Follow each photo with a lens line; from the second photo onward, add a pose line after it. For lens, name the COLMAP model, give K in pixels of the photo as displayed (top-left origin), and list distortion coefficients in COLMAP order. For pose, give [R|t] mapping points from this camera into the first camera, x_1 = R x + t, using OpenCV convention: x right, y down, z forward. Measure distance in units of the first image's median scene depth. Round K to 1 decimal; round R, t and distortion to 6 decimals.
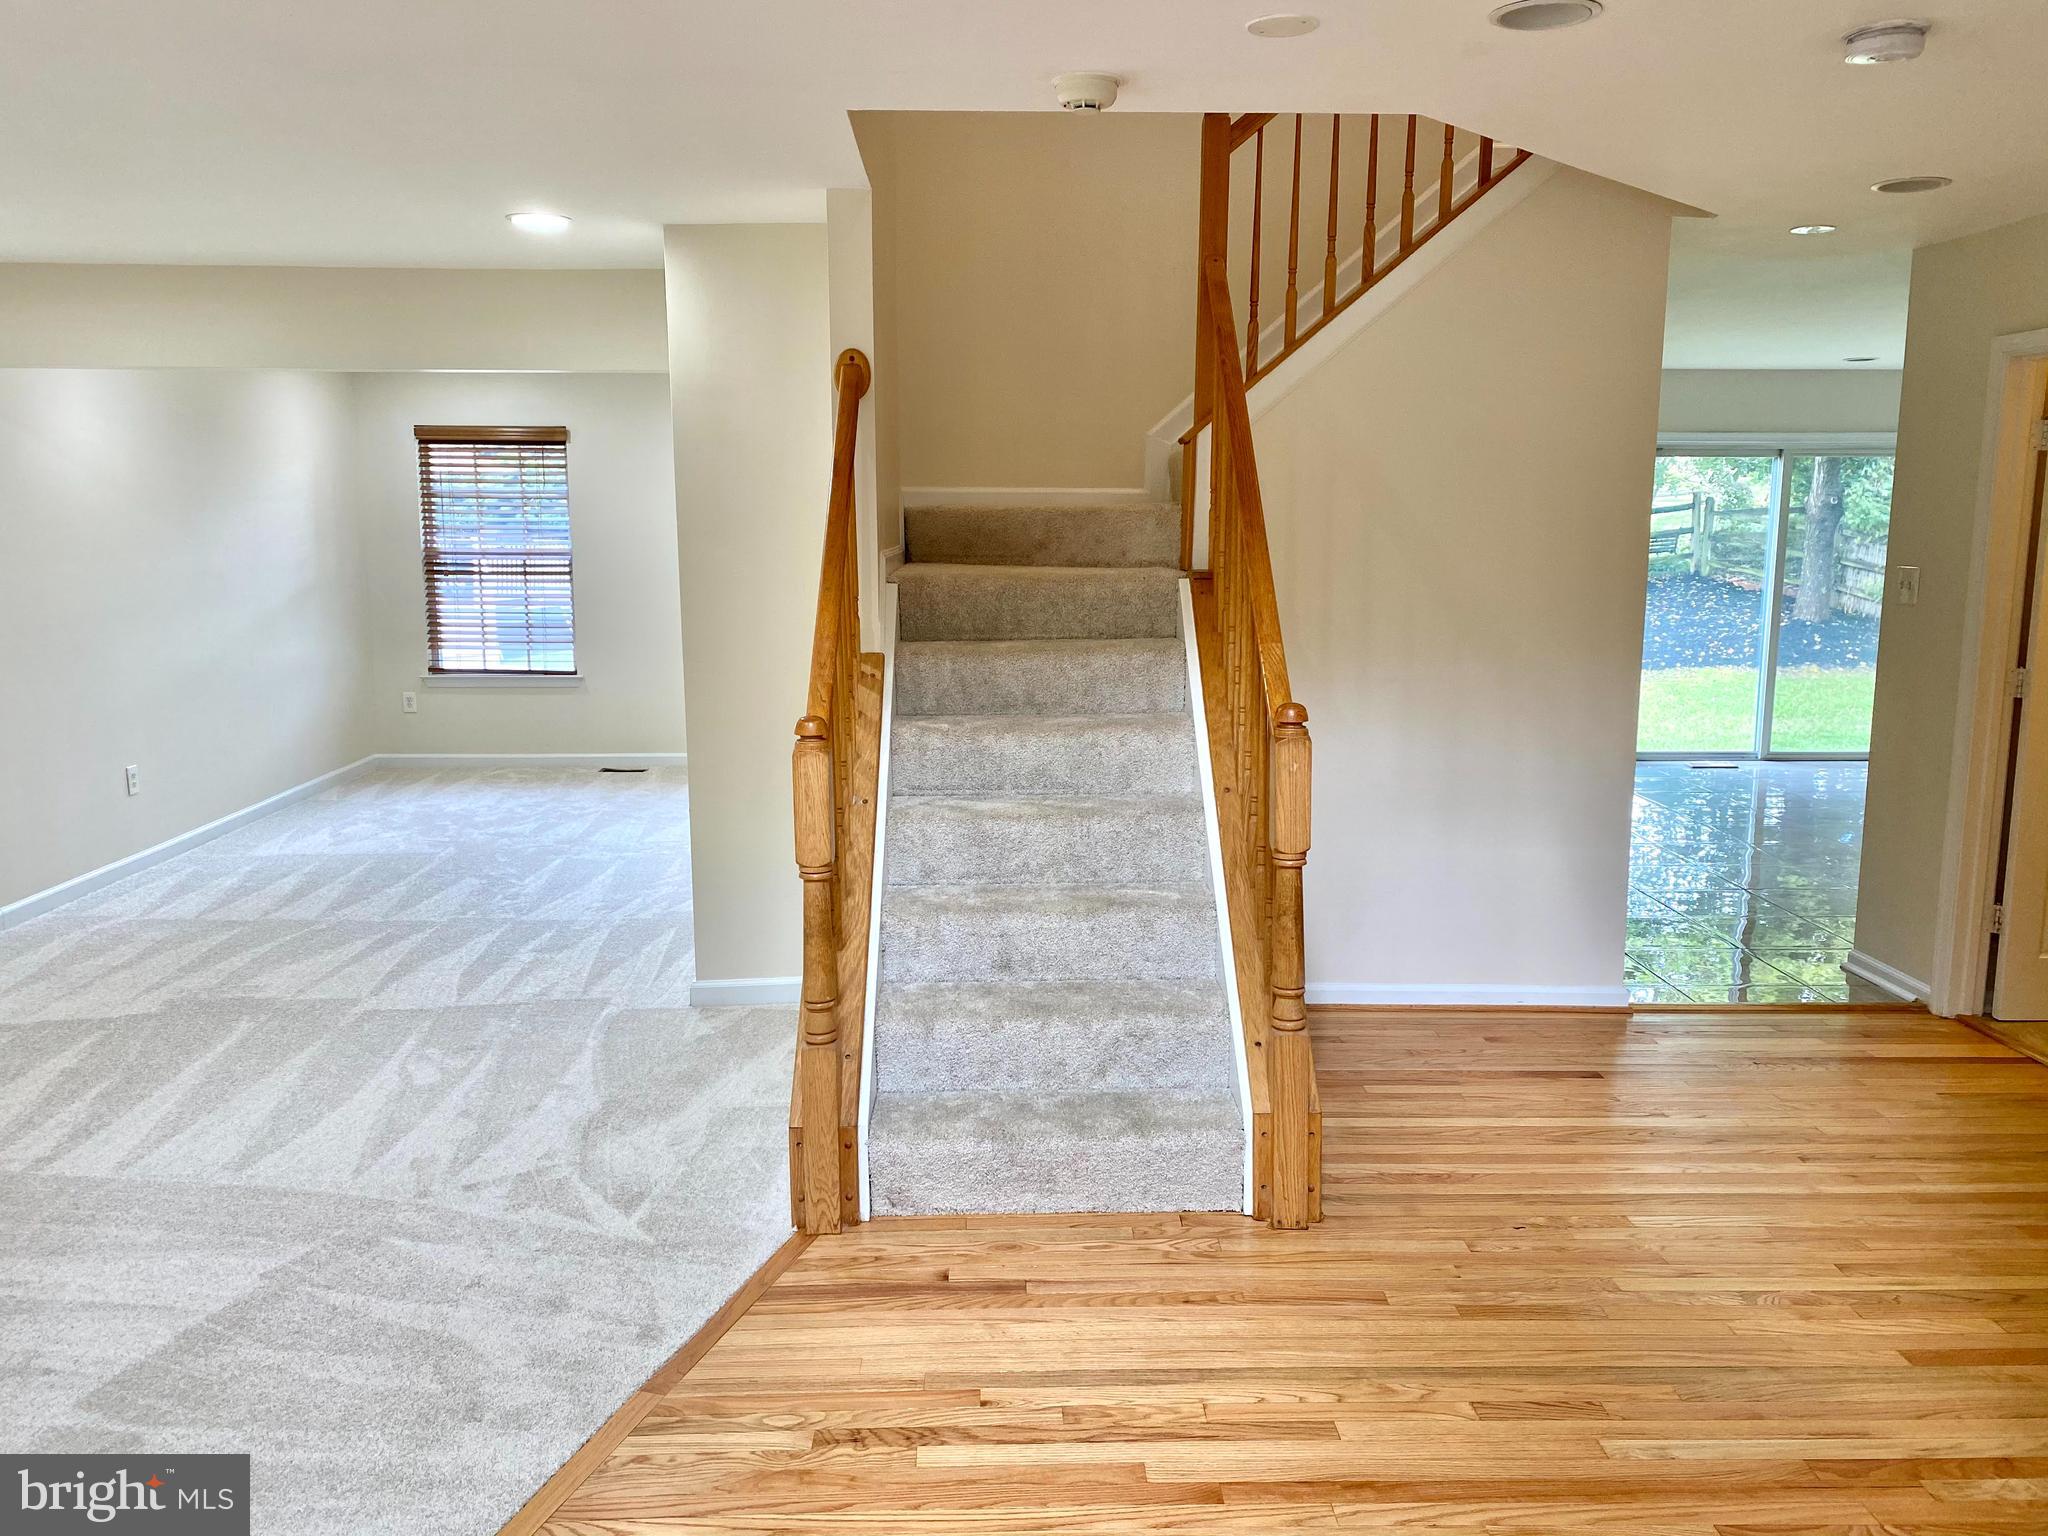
lens RADIAL K [[1564.8, 0, 1022.0], [0, 1564.8, 762.5], [0, 0, 1]] dist [0.046669, -0.058630]
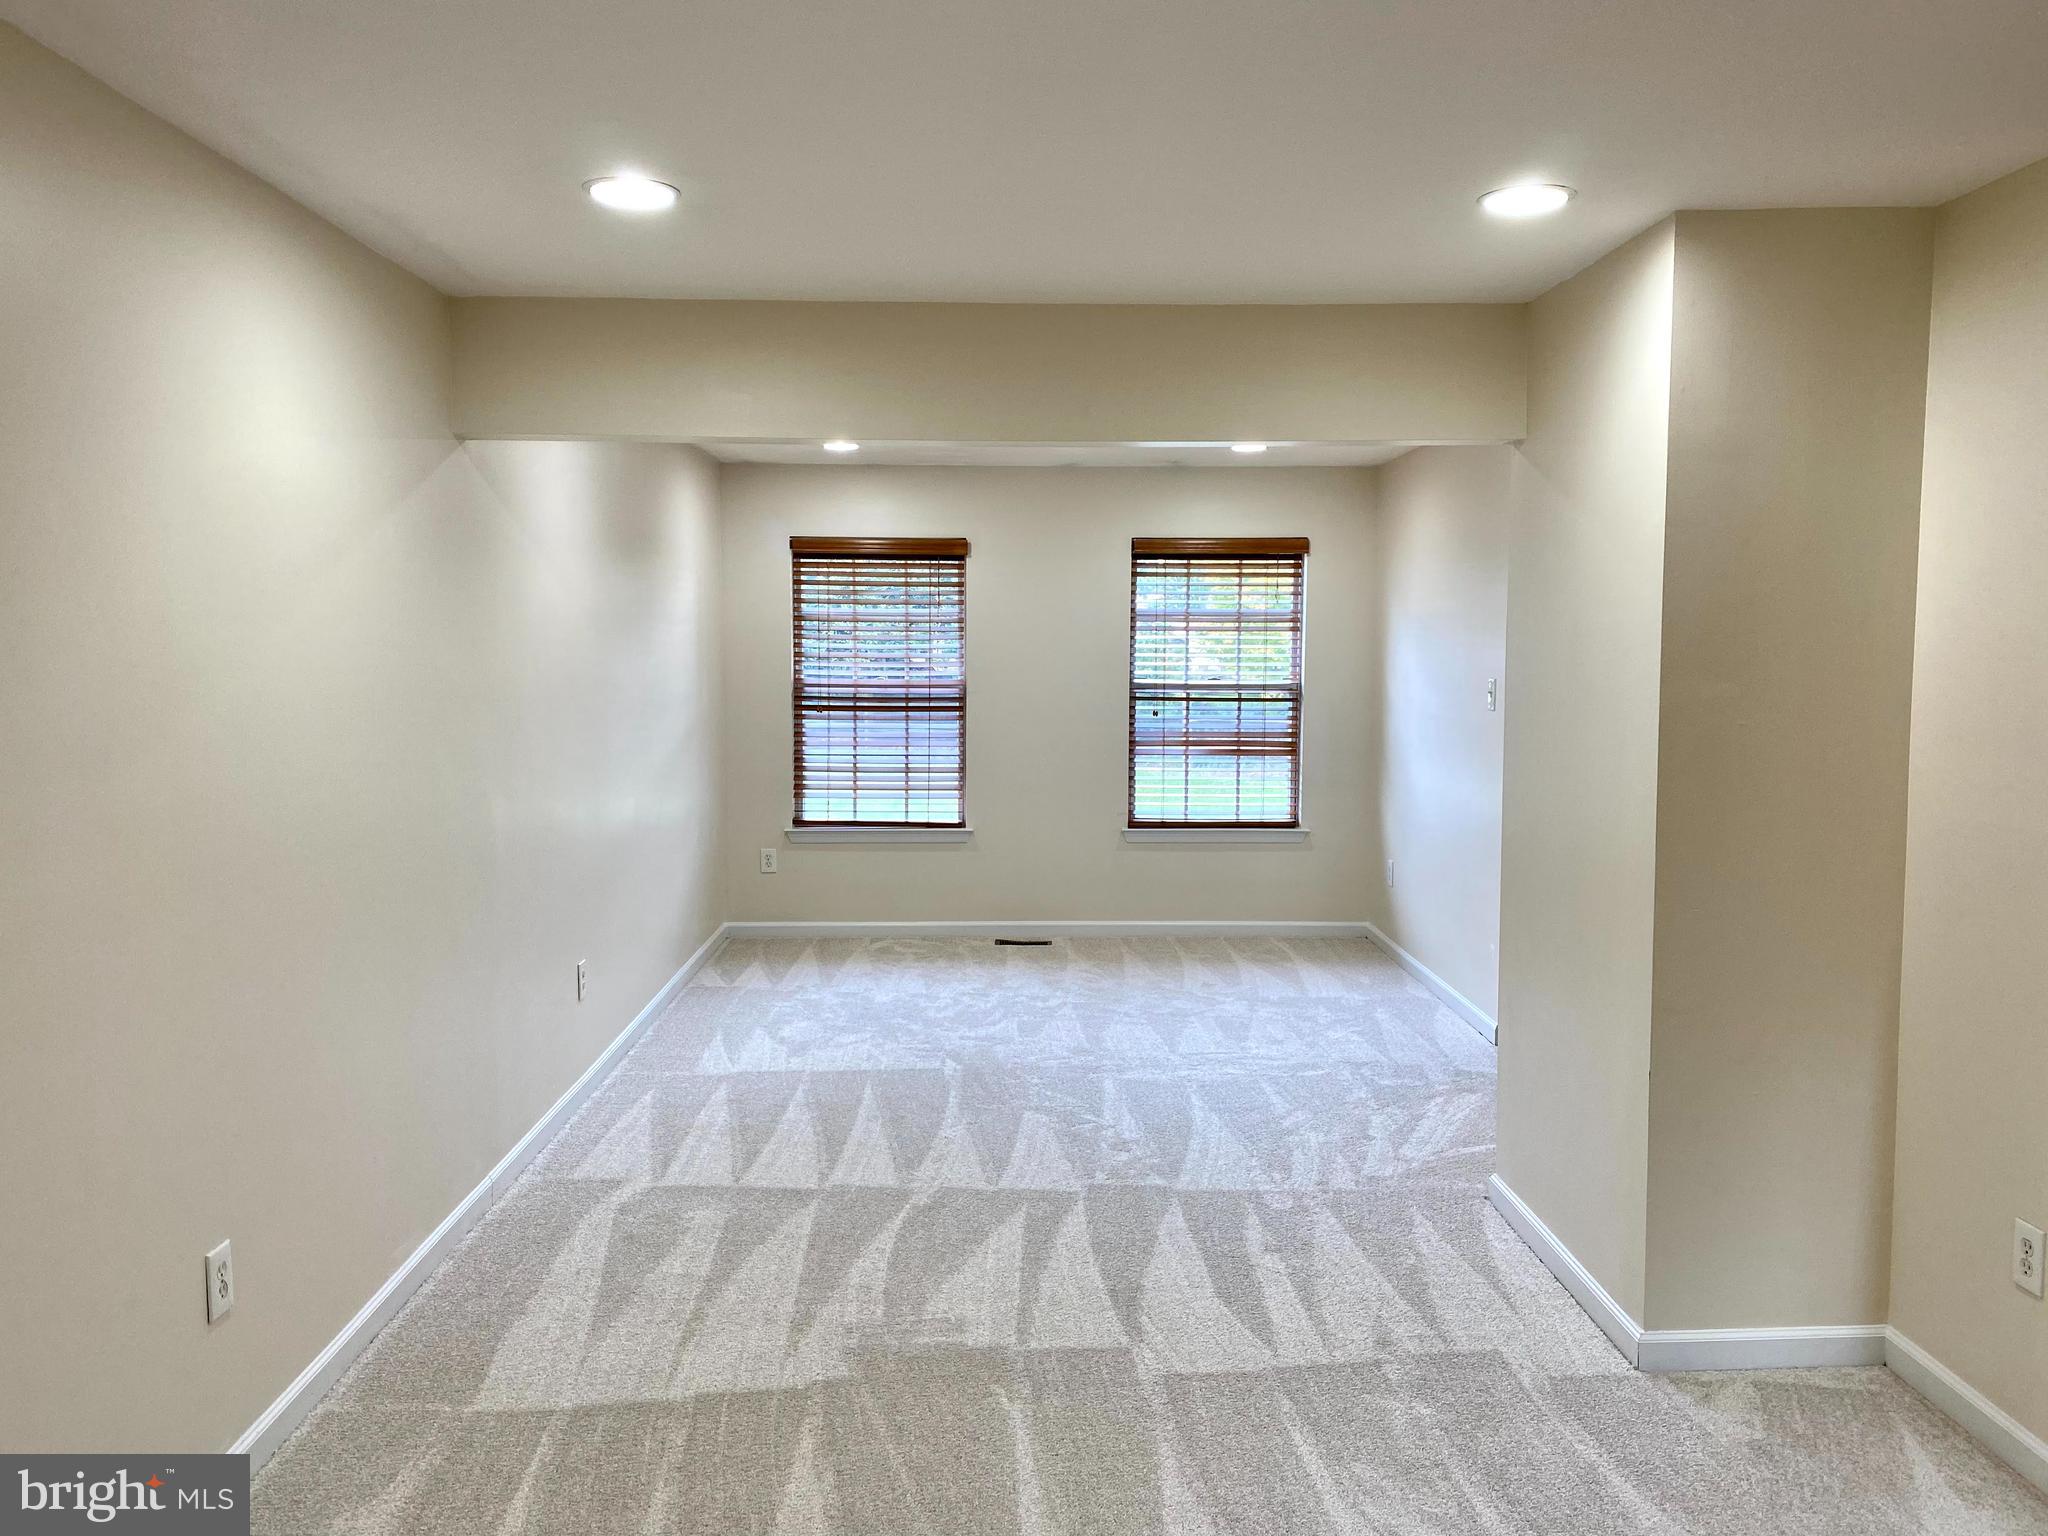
lens RADIAL K [[1557.2, 0, 1020.5], [0, 1557.2, 761.6], [0, 0, 1]] dist [0.122897, -0.214862]
pose [[0.999971, 0.004310, -0.006247, -0.486502], [-0.004786, 0.996916, -0.078328, -0.051296], [0.005890, 0.078355, 0.996908, 0.317225]]
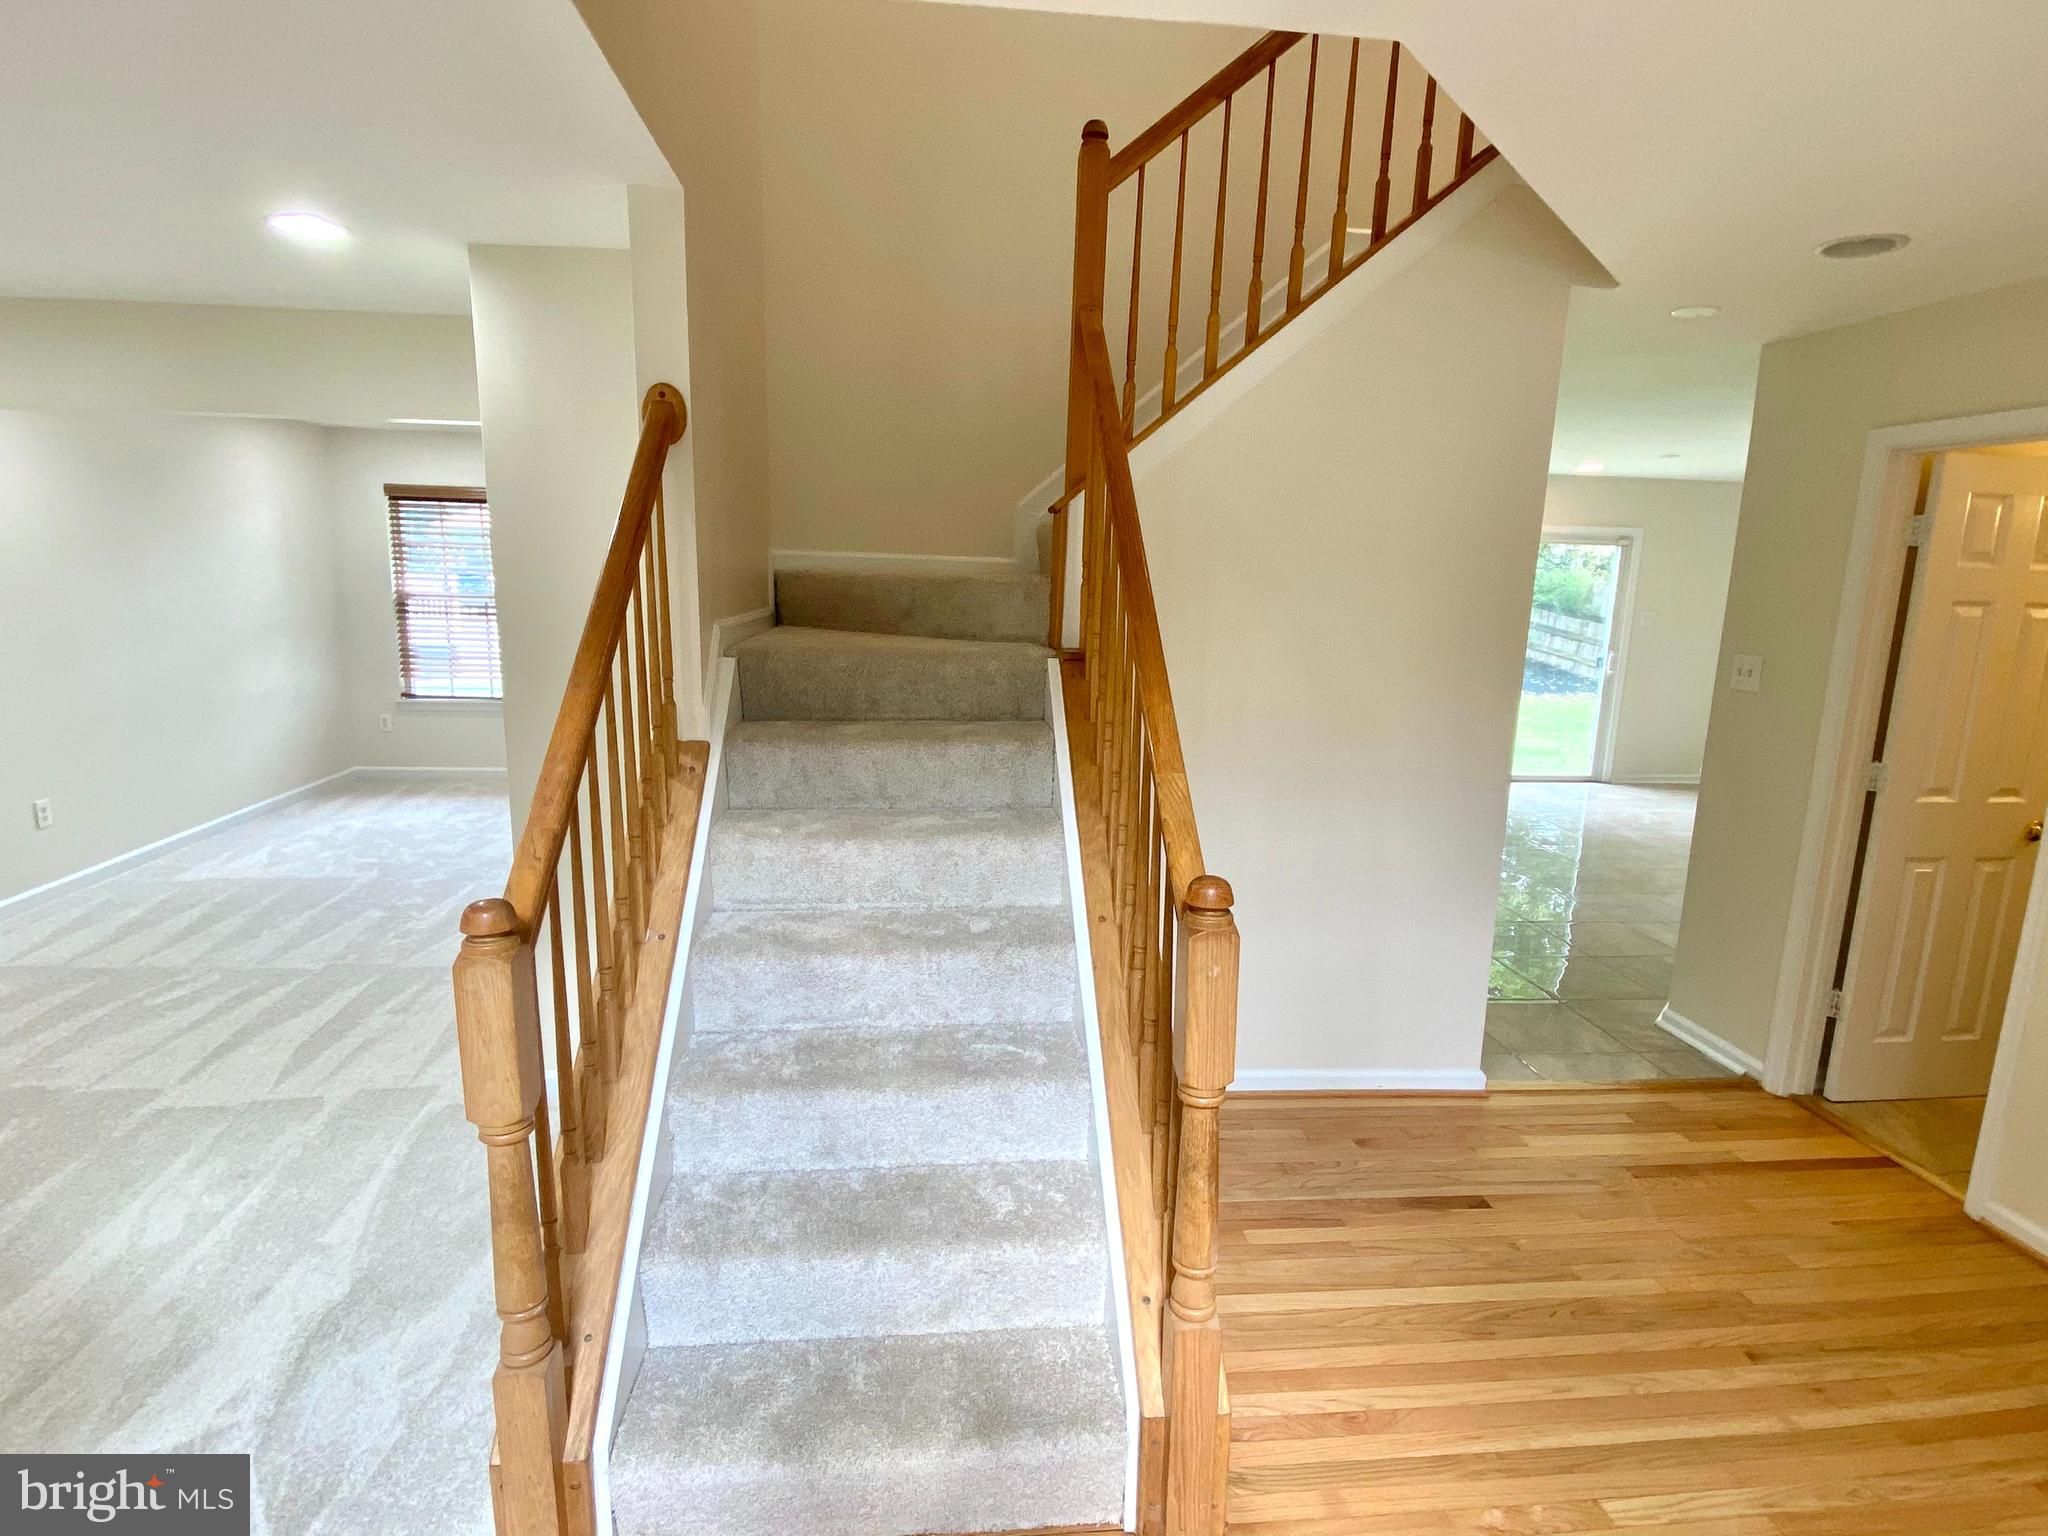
lens RADIAL K [[1044.1, 0, 1022.4], [0, 1044.1, 762.1], [0, 0, 1]] dist [0.024917, -0.031185]
pose [[0.996519, 0.010682, 0.082680, 0.033349], [-0.012740, 0.999621, 0.024399, -0.067456], [-0.082388, -0.025367, 0.996277, 0.367731]]
